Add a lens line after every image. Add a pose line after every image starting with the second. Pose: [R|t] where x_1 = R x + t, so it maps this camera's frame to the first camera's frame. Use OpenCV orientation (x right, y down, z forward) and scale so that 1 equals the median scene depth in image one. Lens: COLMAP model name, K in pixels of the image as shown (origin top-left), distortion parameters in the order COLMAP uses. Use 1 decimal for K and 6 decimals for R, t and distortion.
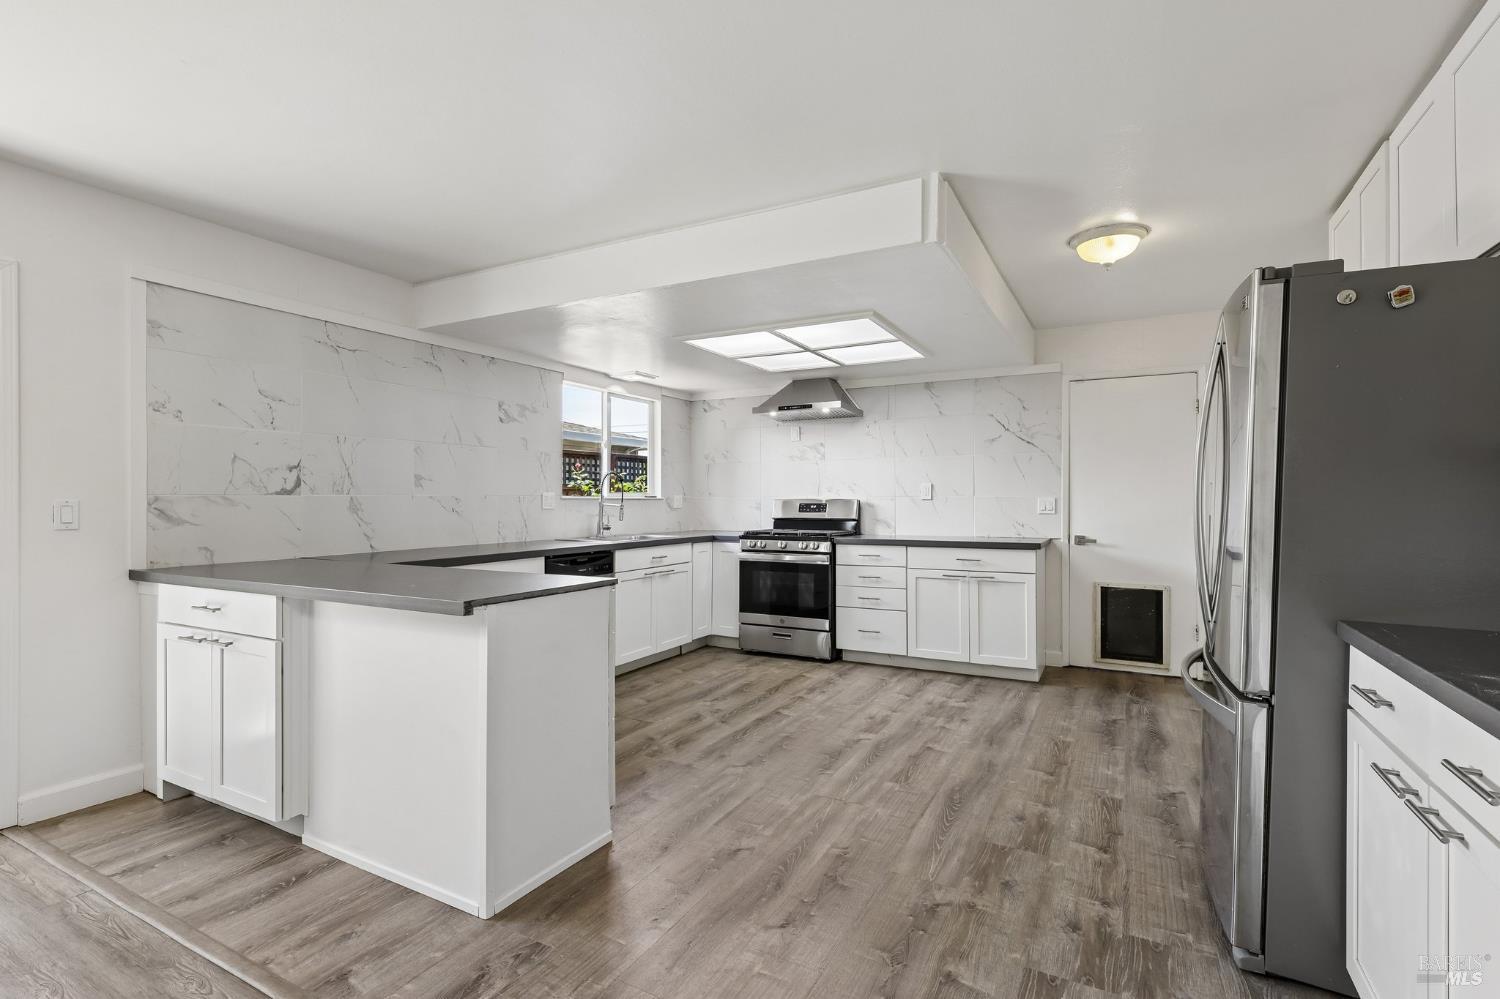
lens RADIAL K [[699.7, 0, 750.0], [0, 699.7, 499.5], [0, 0, 1]] dist [0.000623, 0.000012]
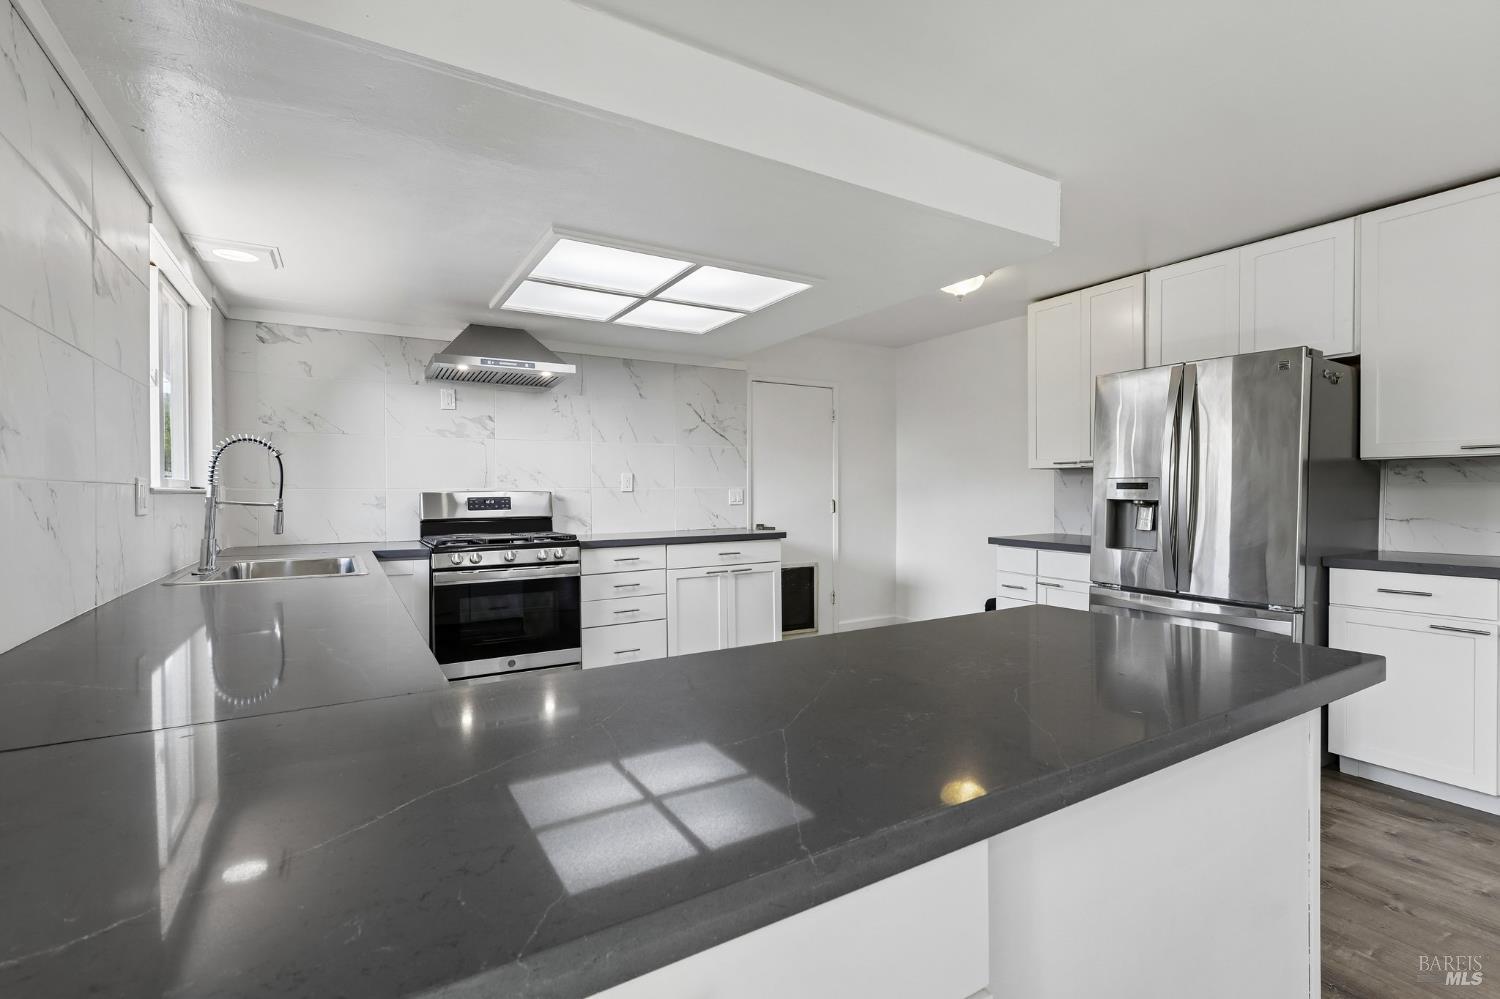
lens RADIAL K [[694.1, 0, 751.9], [0, 694.1, 494.2], [0, 0, 1]] dist [-0.001045, 0.000233]
pose [[0.500032, -0.006531, 0.865982, -0.450788], [0.003159, 0.999979, 0.005717, -0.001053], [-0.866001, -0.000123, 0.500042, 0.447910]]
